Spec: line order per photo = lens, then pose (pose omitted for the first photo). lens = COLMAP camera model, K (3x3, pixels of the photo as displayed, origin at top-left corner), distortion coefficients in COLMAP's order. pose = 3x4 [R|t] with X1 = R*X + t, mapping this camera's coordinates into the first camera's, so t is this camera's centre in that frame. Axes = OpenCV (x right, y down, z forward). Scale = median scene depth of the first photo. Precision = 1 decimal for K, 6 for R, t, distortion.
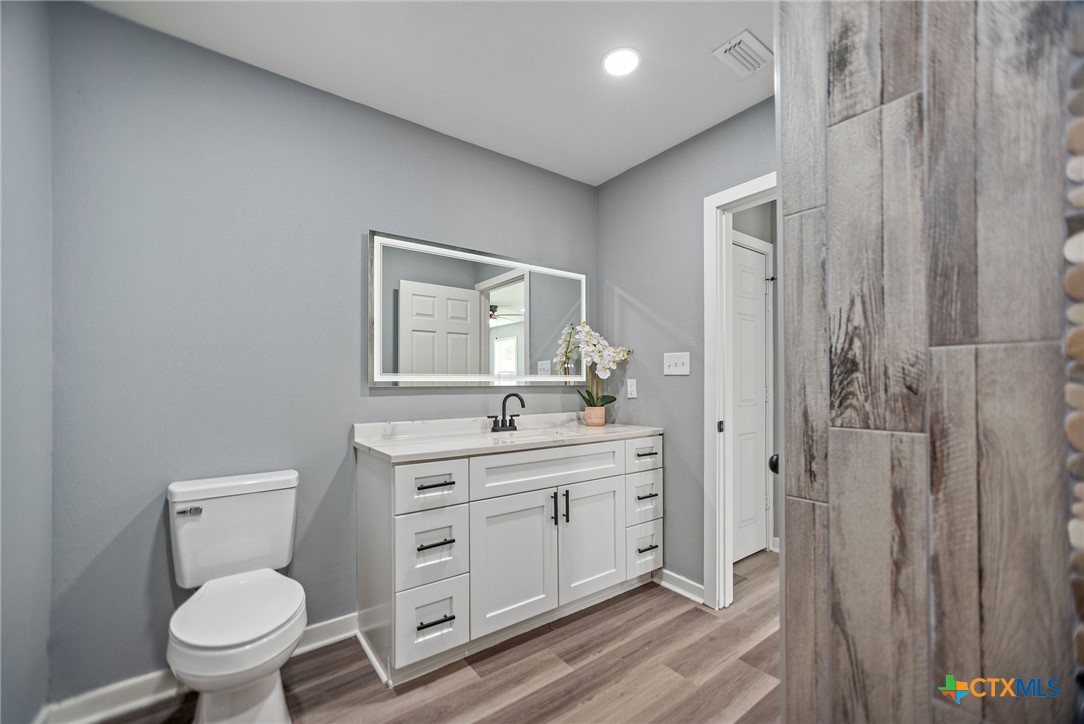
lens RADIAL K [[450.1, 0, 541.1], [0, 450.1, 370.9], [0, 0, 1]] dist [-0.003992, 0.002293]
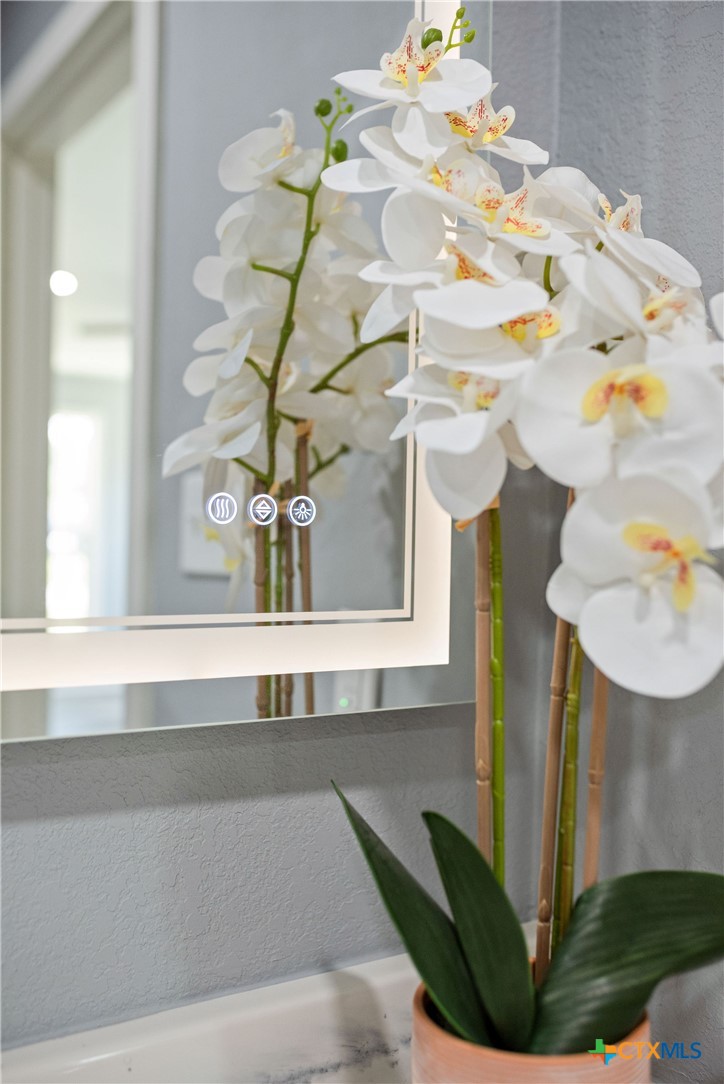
lens RADIAL K [[1049.5, 0, 363.5], [0, 1049.5, 542.8], [0, 0, 1]] dist [-0.048857, 0.000000]
pose [[0.997319, 0.024234, -0.069050, 0.099165], [-0.022825, 0.999516, 0.021119, -0.009844], [0.069528, -0.019486, 0.997390, 0.796881]]
